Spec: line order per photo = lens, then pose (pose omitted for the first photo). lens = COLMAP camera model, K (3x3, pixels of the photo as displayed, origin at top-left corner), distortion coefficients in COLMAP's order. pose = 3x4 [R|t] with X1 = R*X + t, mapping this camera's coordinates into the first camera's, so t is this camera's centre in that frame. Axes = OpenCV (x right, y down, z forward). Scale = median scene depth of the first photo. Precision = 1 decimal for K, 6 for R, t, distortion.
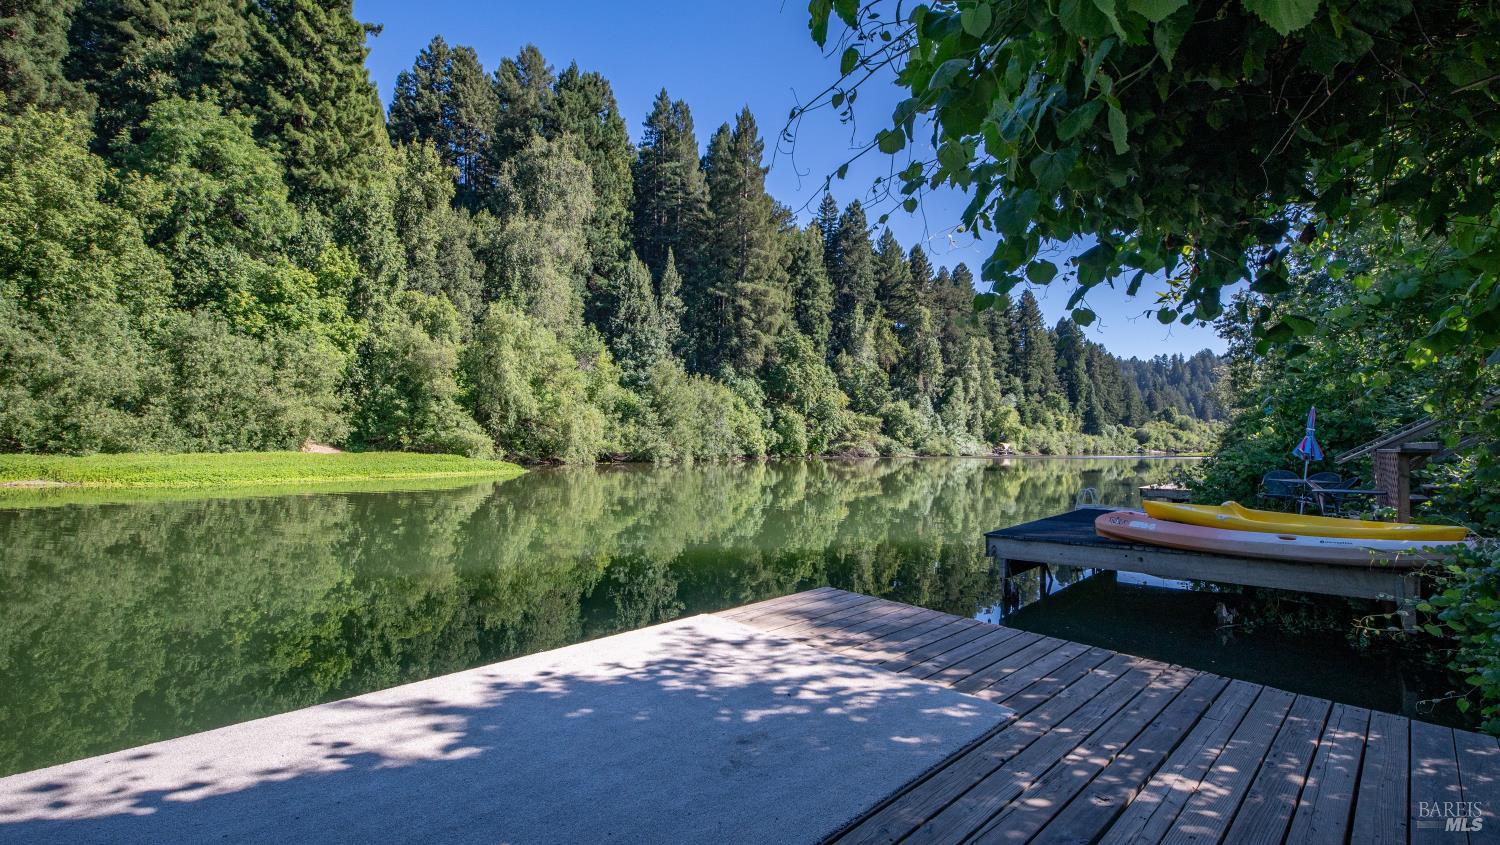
lens RADIAL K [[676.3, 0, 747.9], [0, 676.3, 431.5], [0, 0, 1]] dist [0.013235, -0.007941]
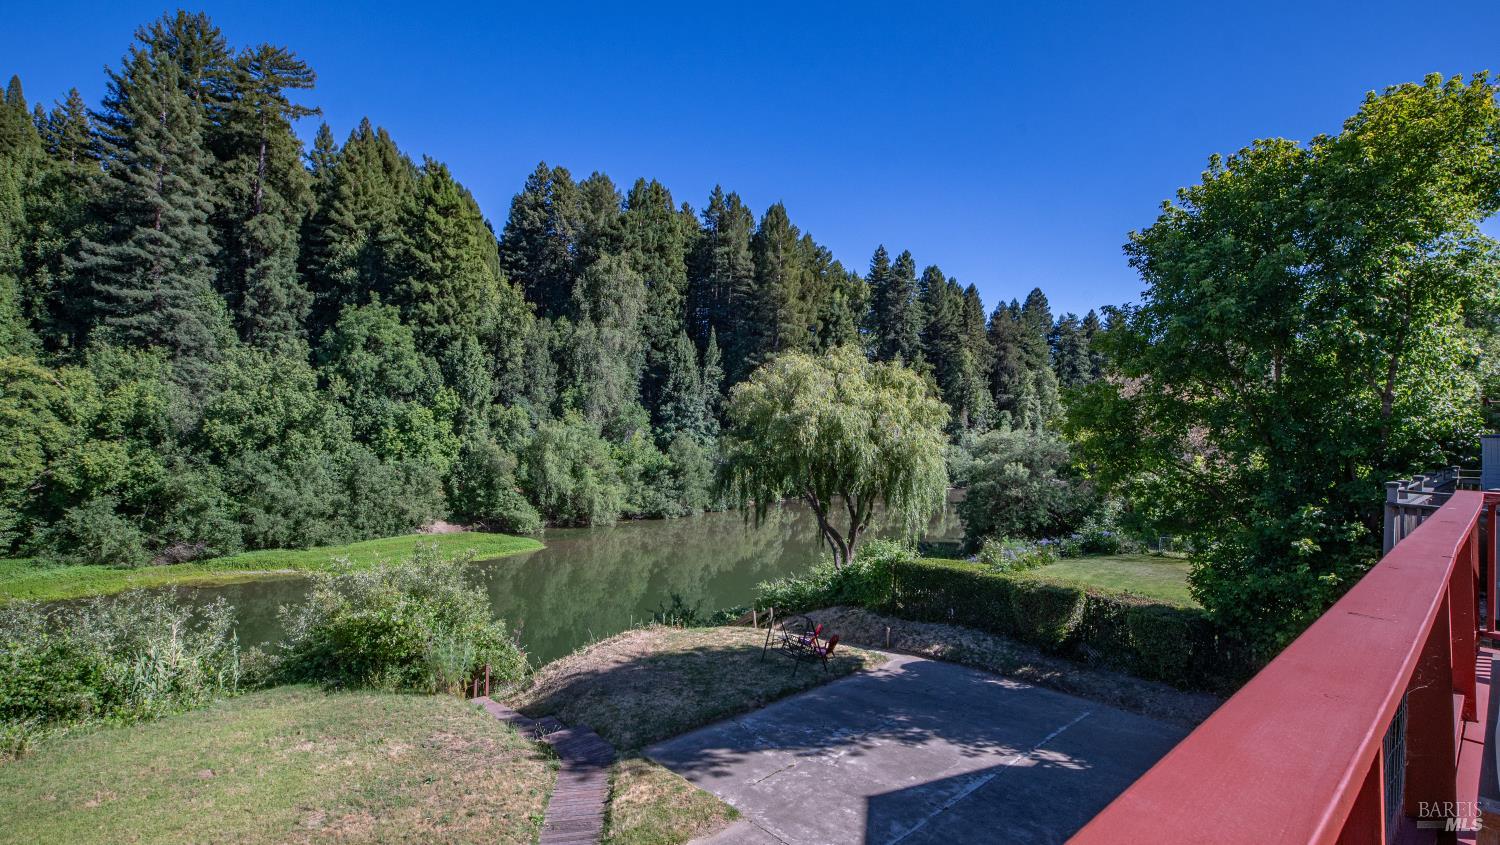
lens RADIAL K [[676.3, 0, 747.2], [0, 676.3, 429.8], [0, 0, 1]] dist [0.013235, -0.007941]
pose [[0.979137, 0.012571, -0.202812, 0.259661], [-0.008015, 0.999697, 0.023274, -0.146284], [0.203043, -0.021163, 0.978941, -0.256830]]
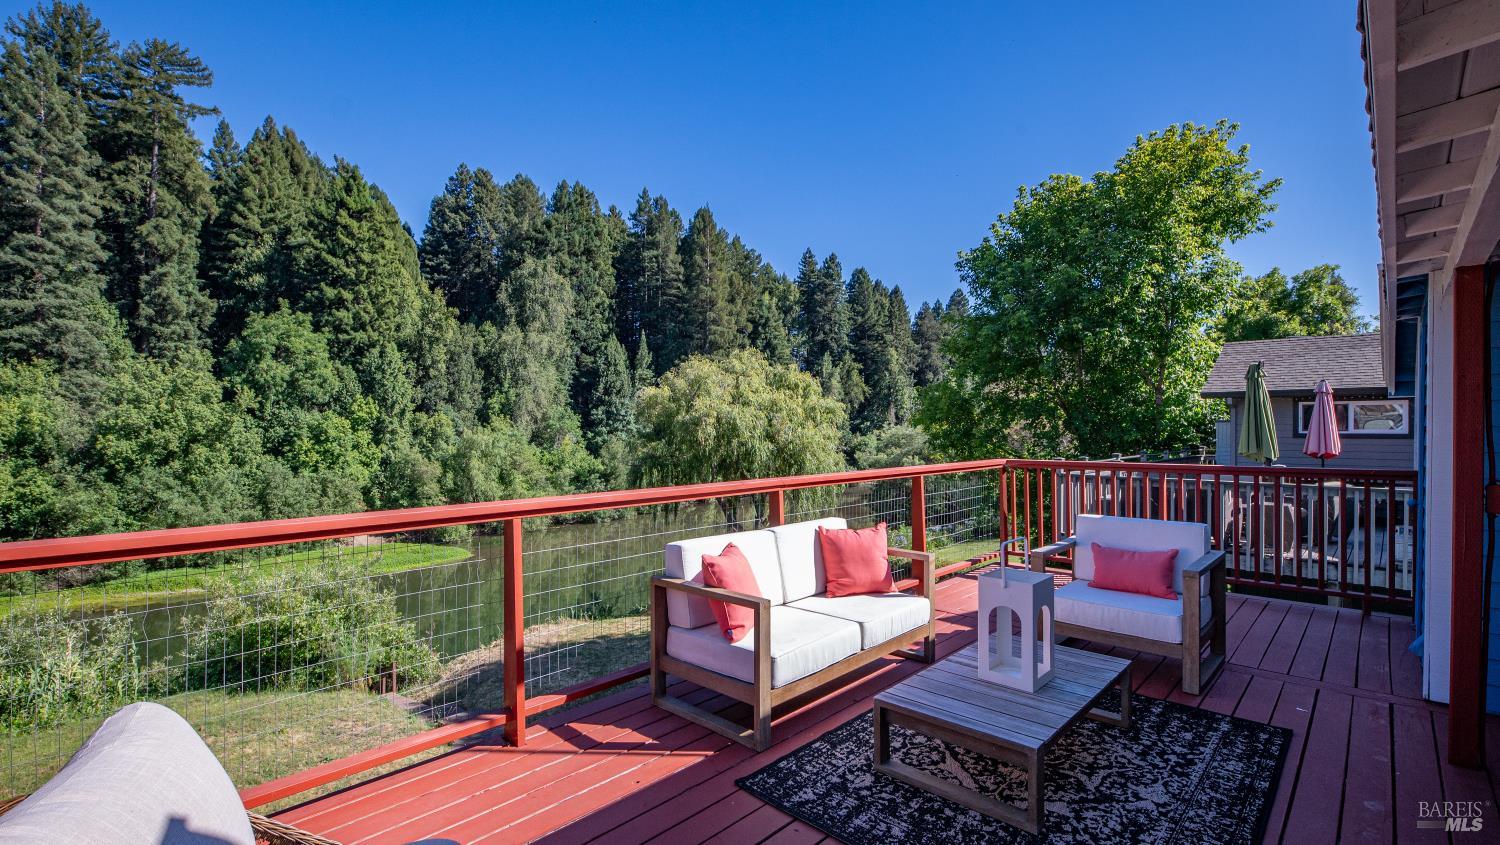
lens RADIAL K [[676.3, 0, 748.5], [0, 676.3, 433.9], [0, 0, 1]] dist [0.013235, -0.007941]
pose [[0.993320, -0.012033, -0.114764, 0.283365], [0.015299, 0.999501, 0.027621, -0.146358], [0.114375, -0.029192, 0.993009, -0.275507]]
